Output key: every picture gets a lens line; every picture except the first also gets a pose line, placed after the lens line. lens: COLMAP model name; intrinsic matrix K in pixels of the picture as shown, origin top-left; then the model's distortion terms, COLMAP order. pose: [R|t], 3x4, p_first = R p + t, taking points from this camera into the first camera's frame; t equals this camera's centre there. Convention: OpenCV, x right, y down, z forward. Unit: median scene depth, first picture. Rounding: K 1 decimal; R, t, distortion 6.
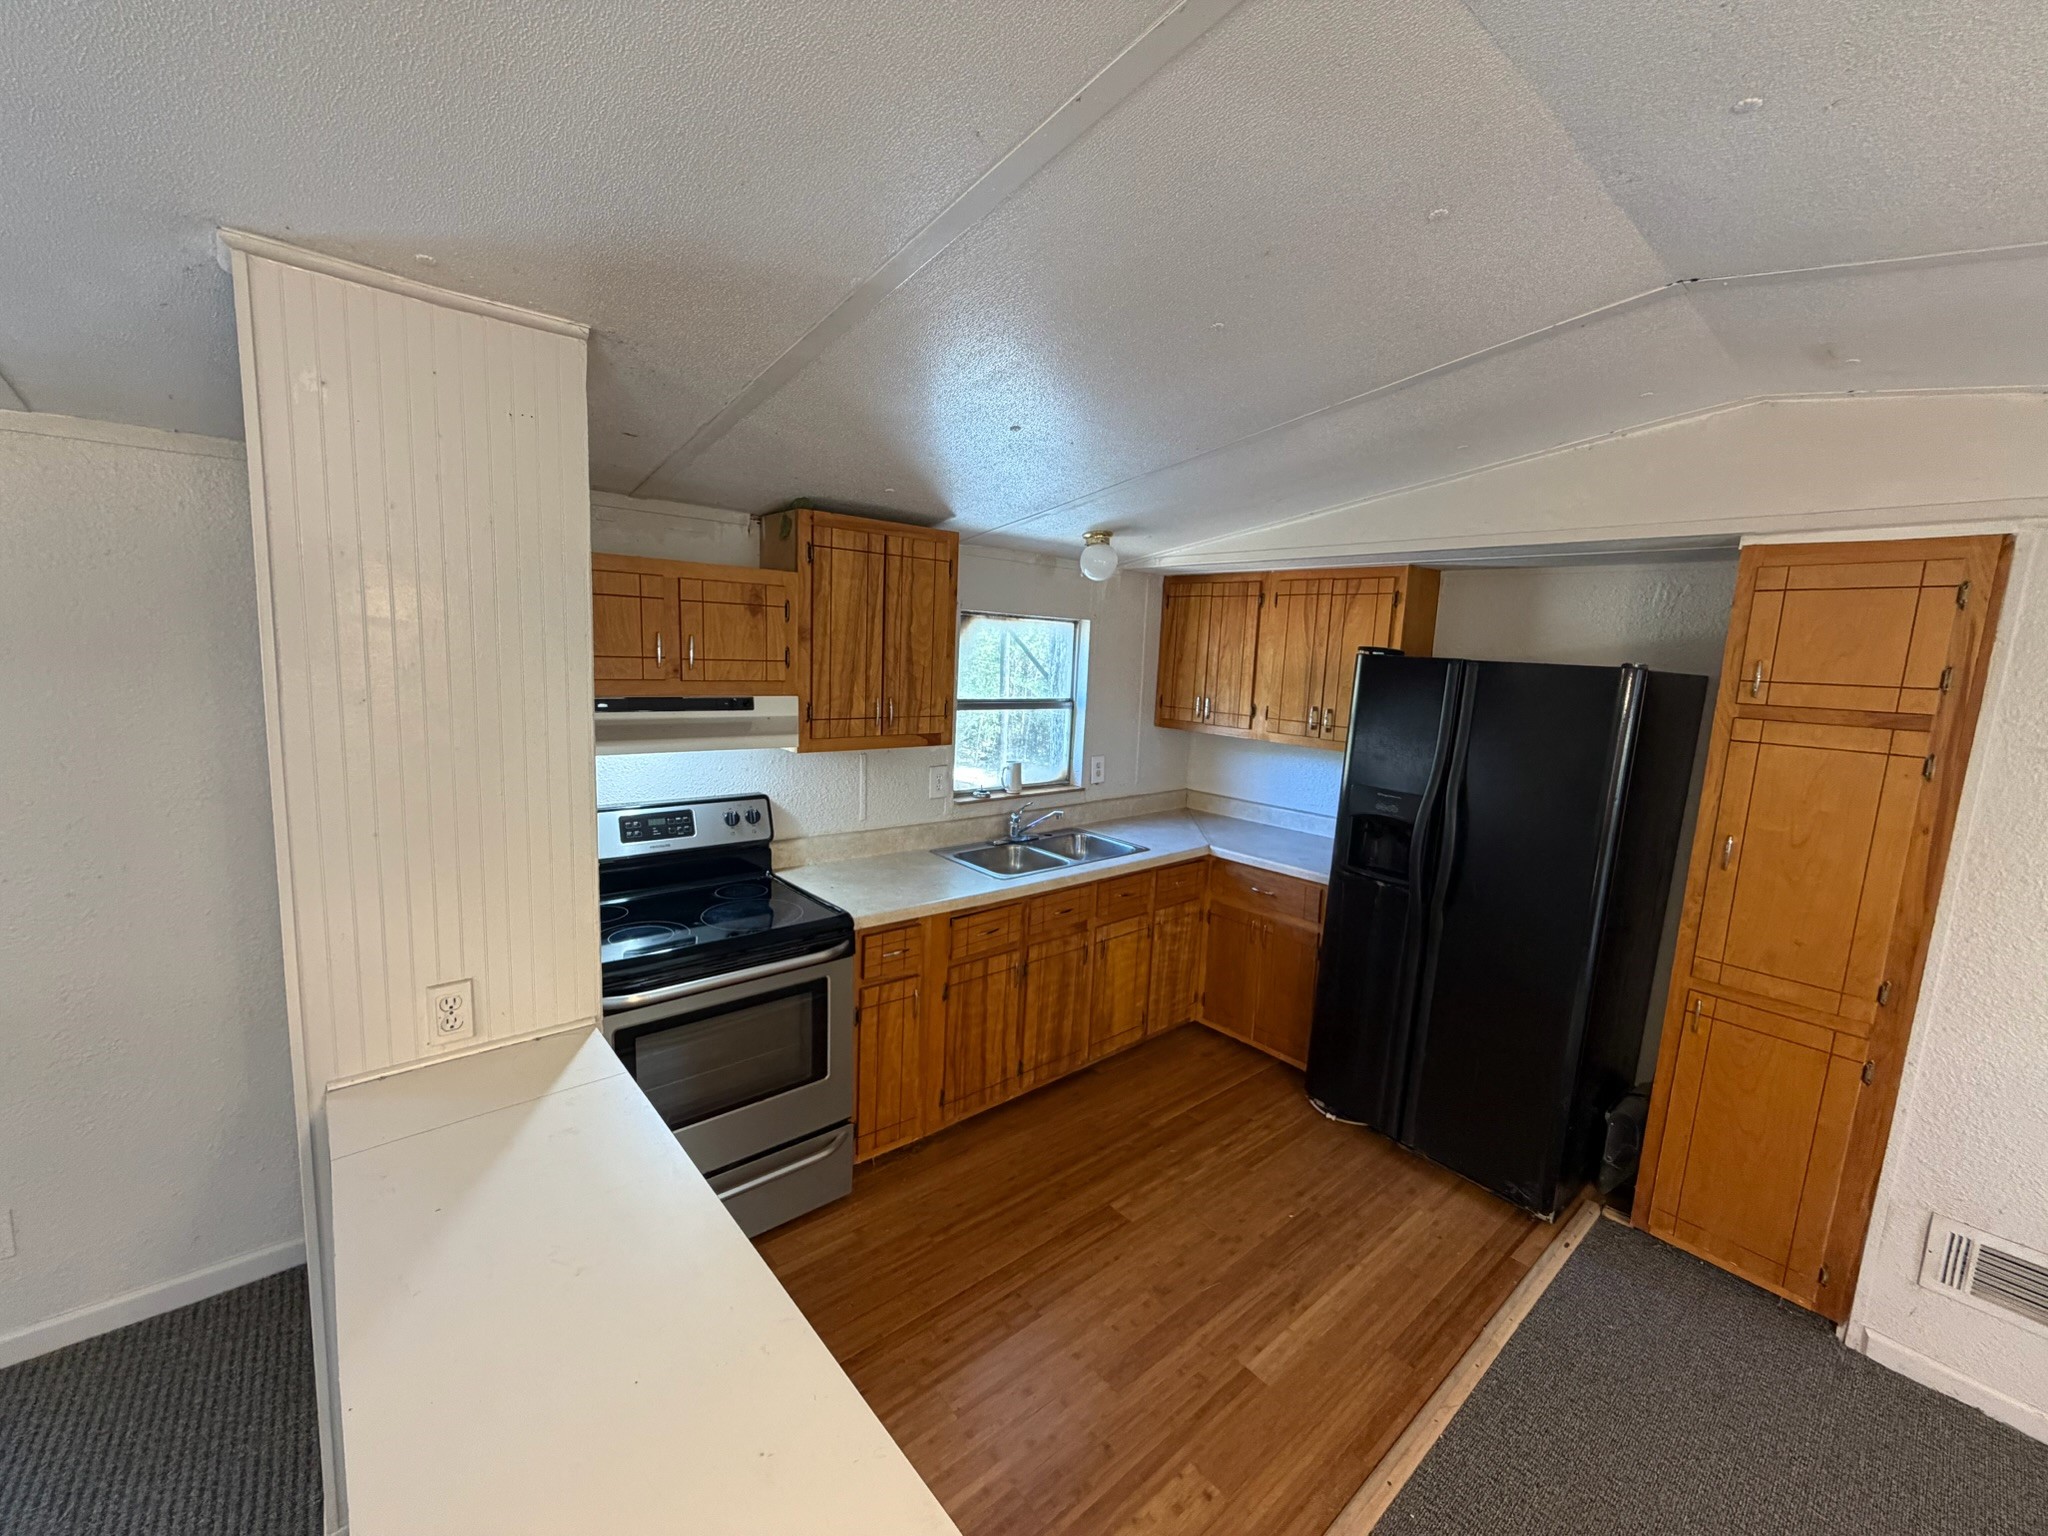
lens RADIAL K [[819.3, 0, 1020.9], [0, 819.3, 764.9], [0, 0, 1]] dist [0.001023, -0.000067]
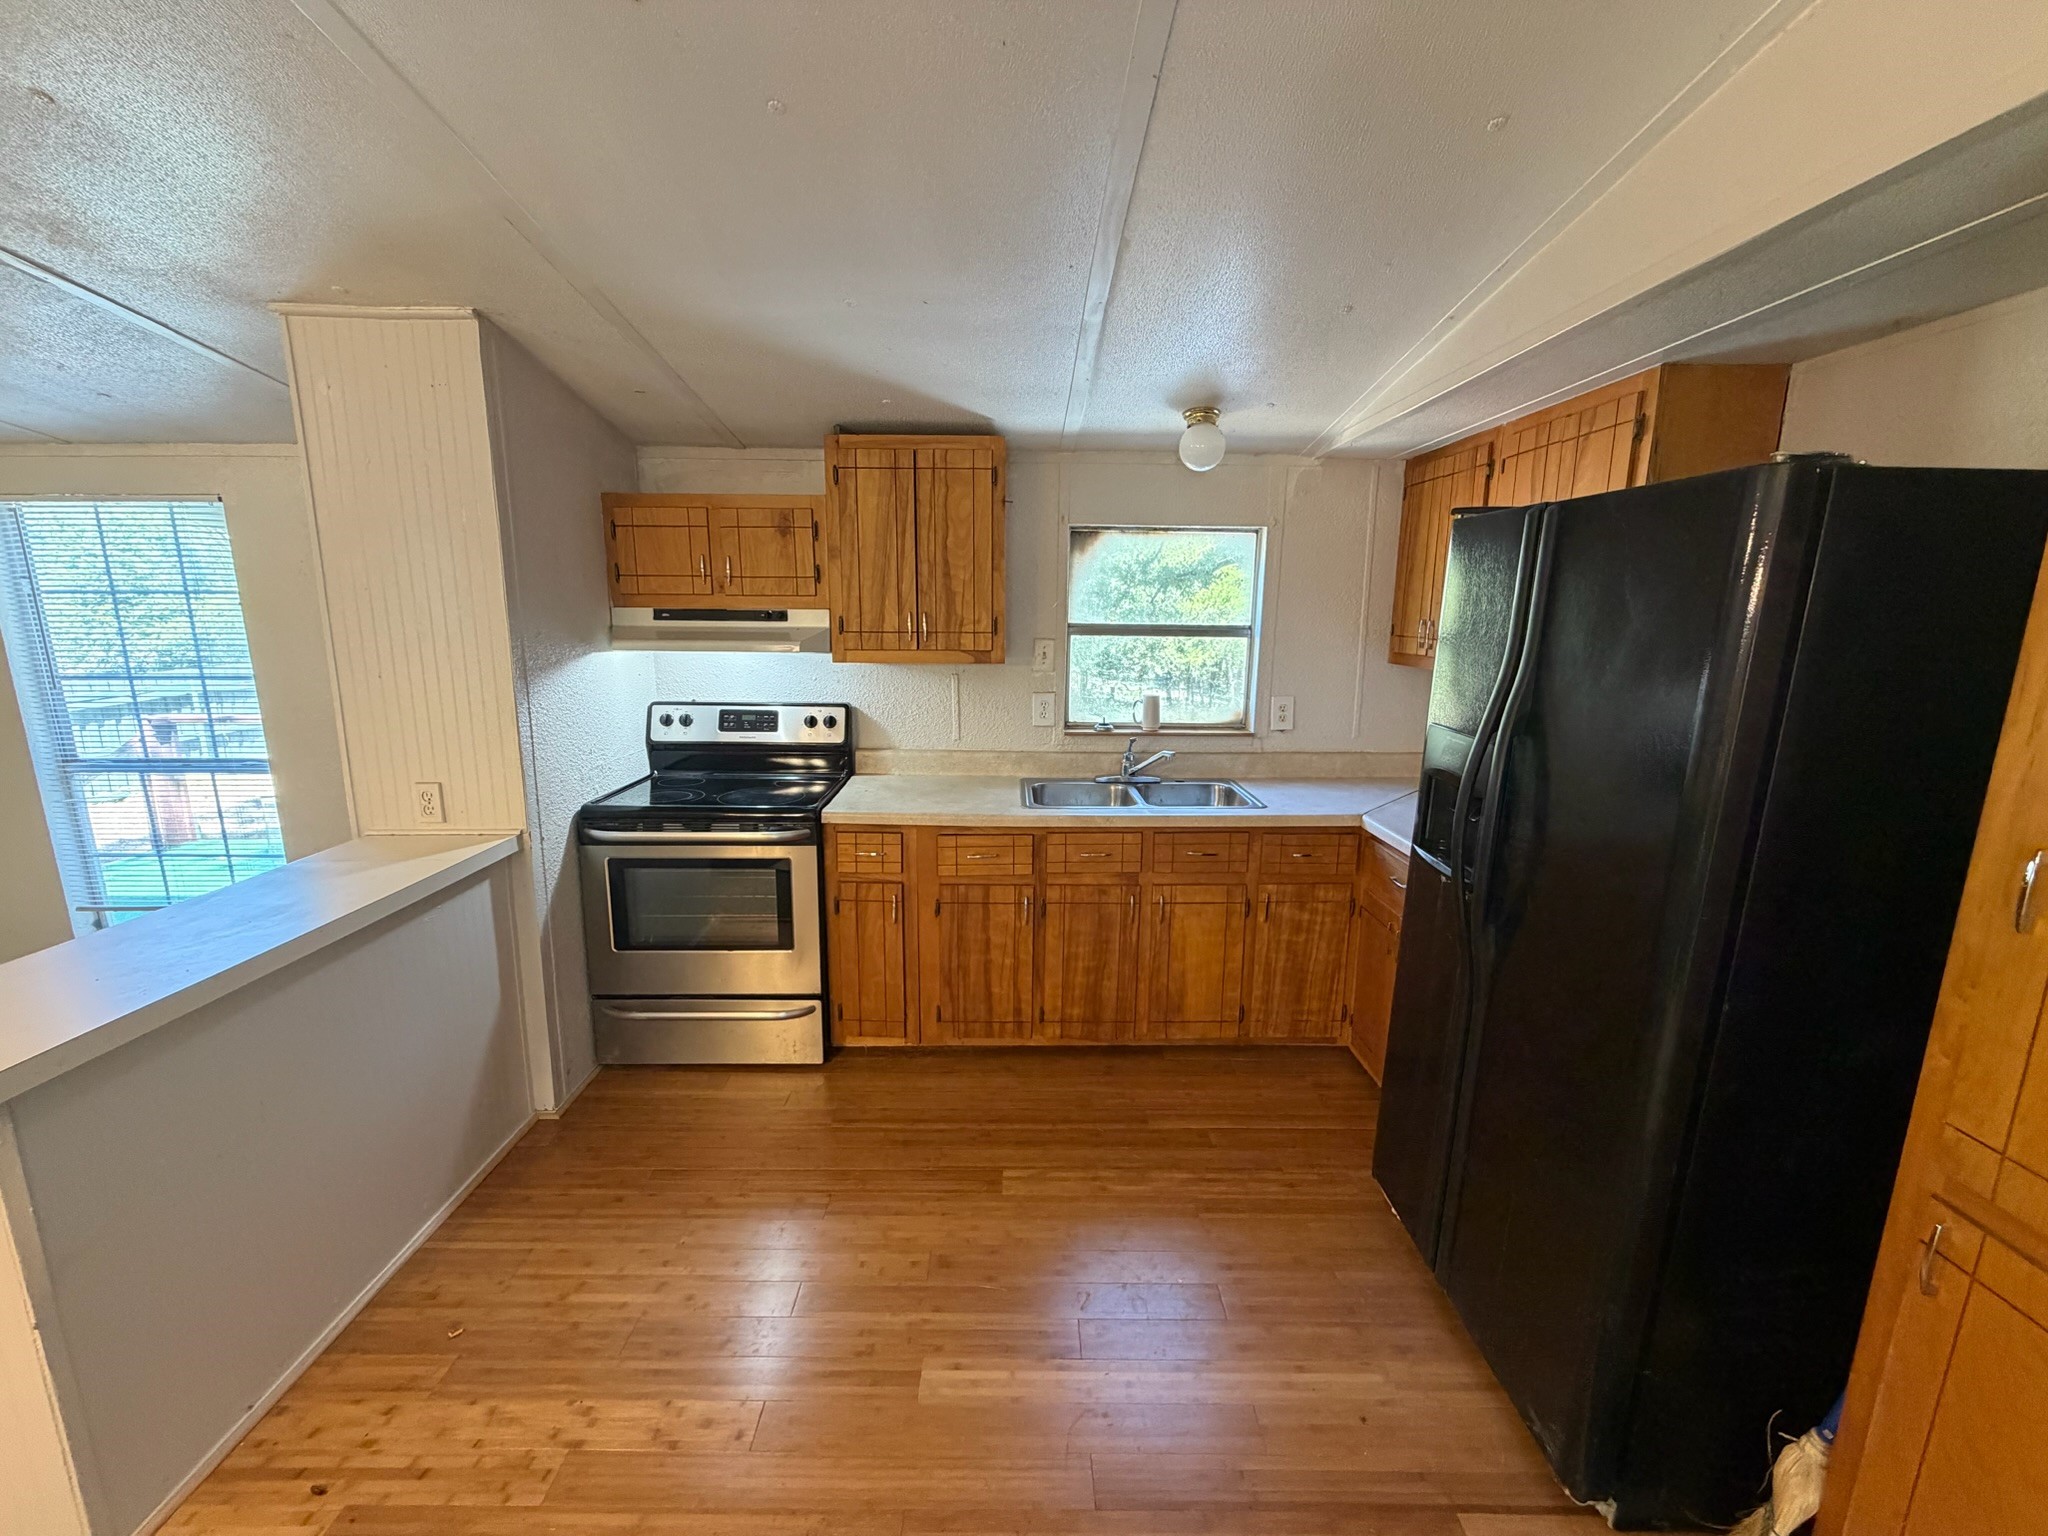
lens RADIAL K [[819.3, 0, 1019.6], [0, 819.3, 764.4], [0, 0, 1]] dist [0.001023, -0.000067]
pose [[0.765620, 0.084386, -0.637734, 0.619909], [-0.067287, 0.996426, 0.051069, 0.048091], [0.639764, 0.003812, 0.768562, 0.308675]]
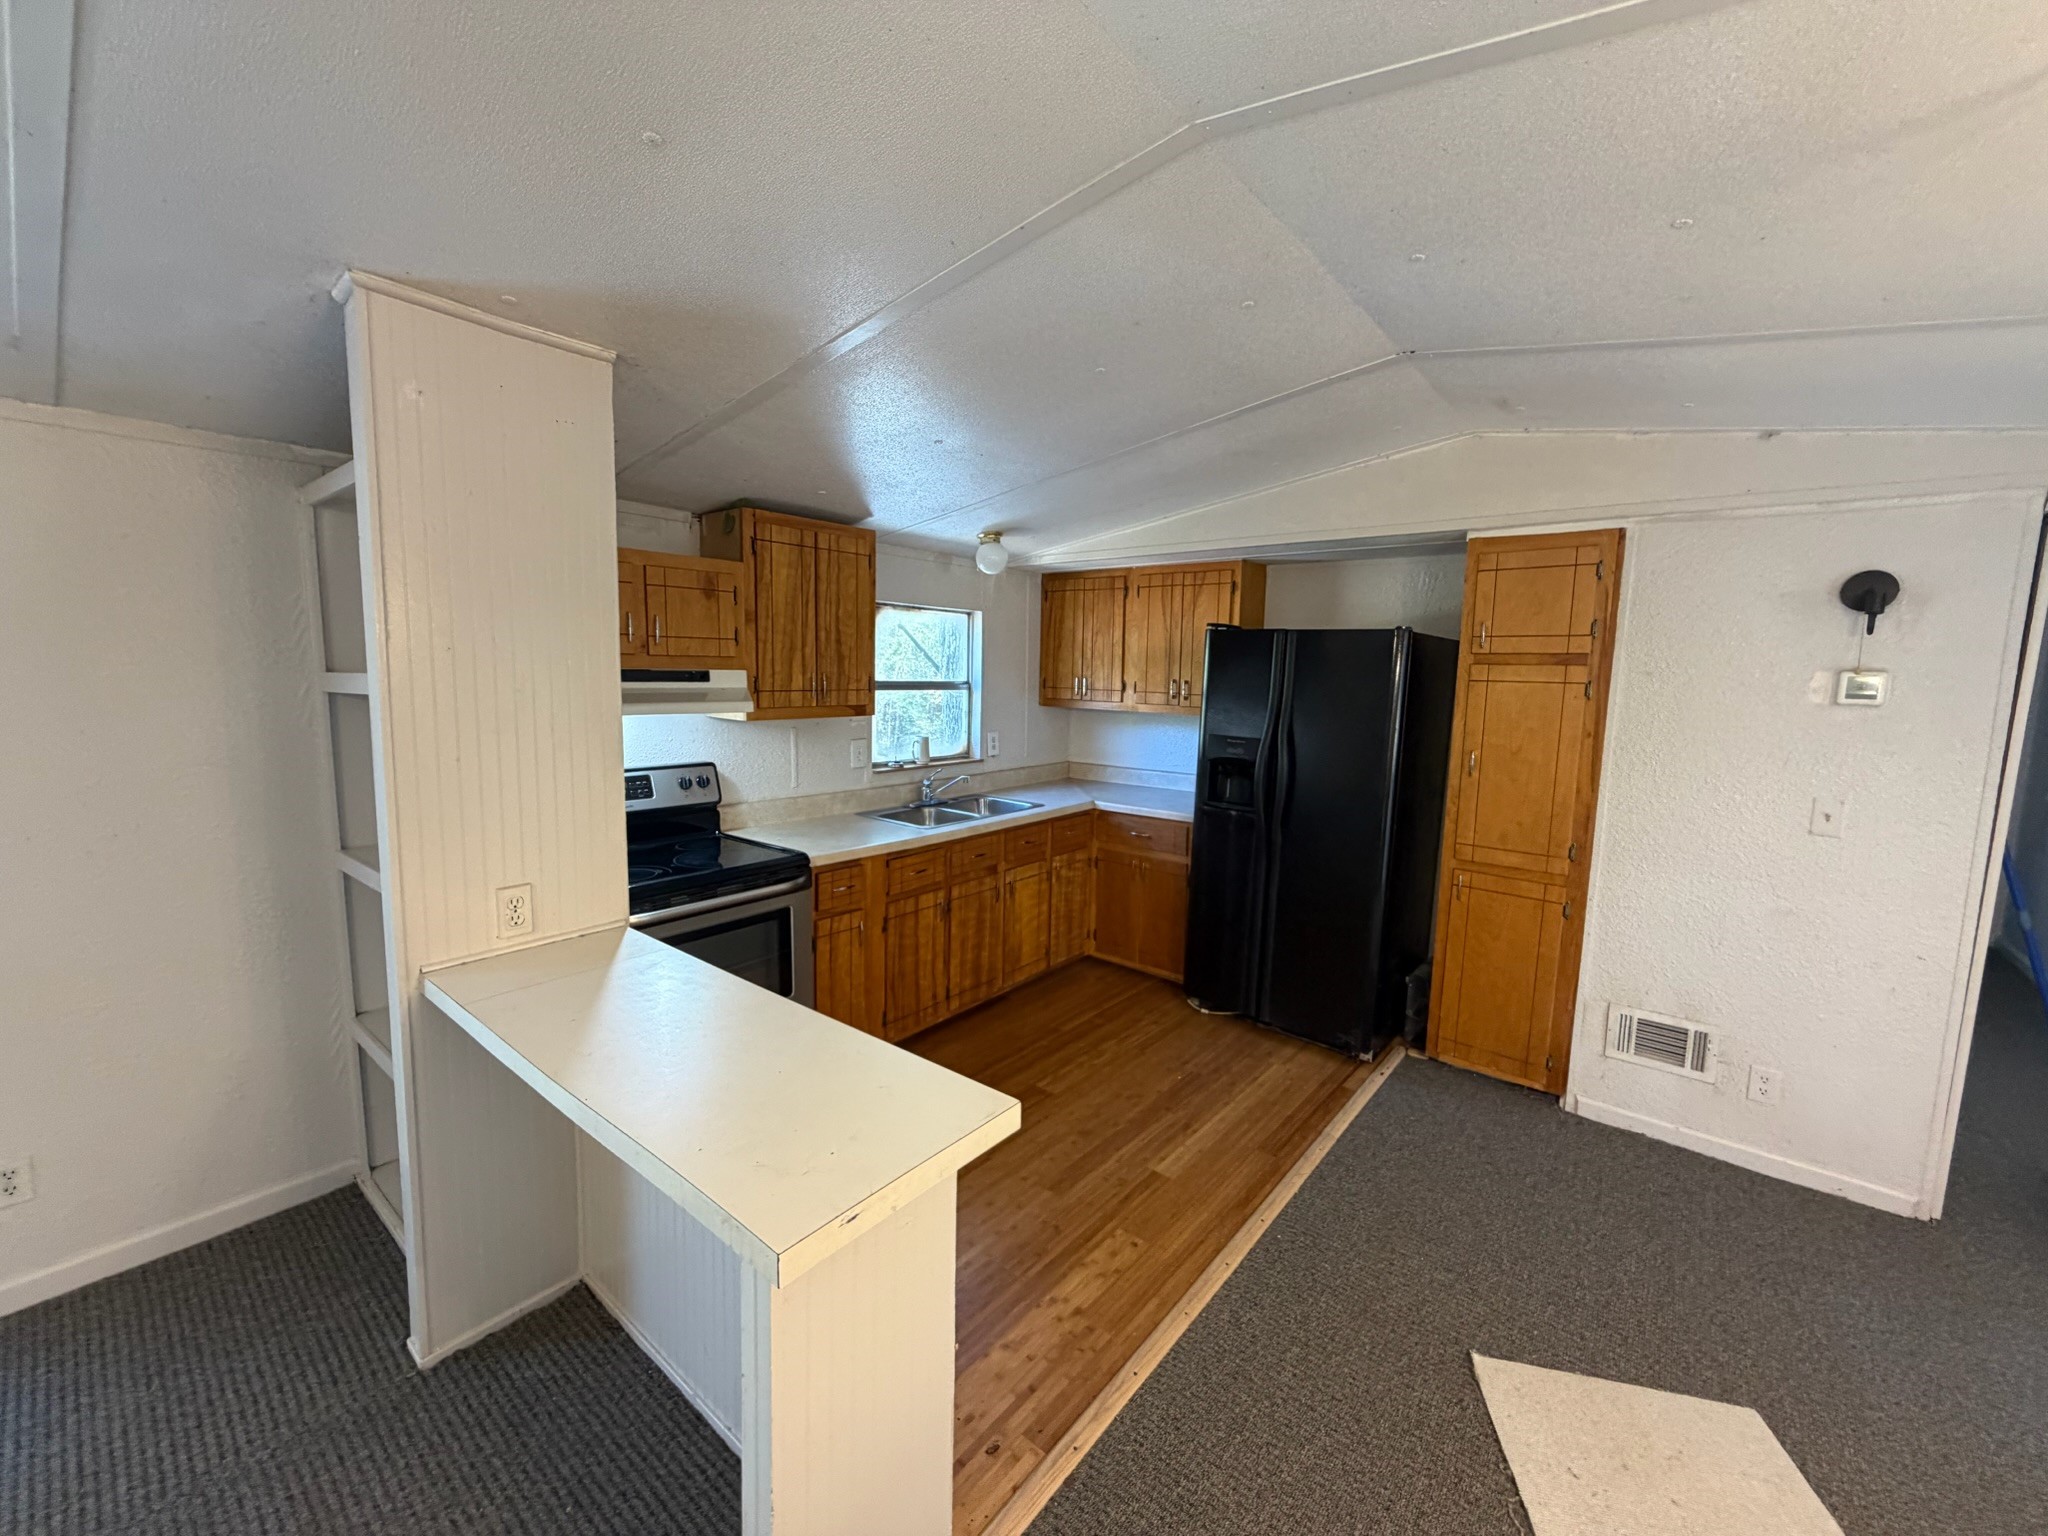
lens RADIAL K [[819.3, 0, 1022.0], [0, 819.3, 764.9], [0, 0, 1]] dist [0.001023, -0.000067]
pose [[0.984759, -0.044063, 0.168248, -0.088030], [0.047275, 0.998767, -0.015129, 0.080650], [-0.167374, 0.022852, 0.985629, -0.183780]]
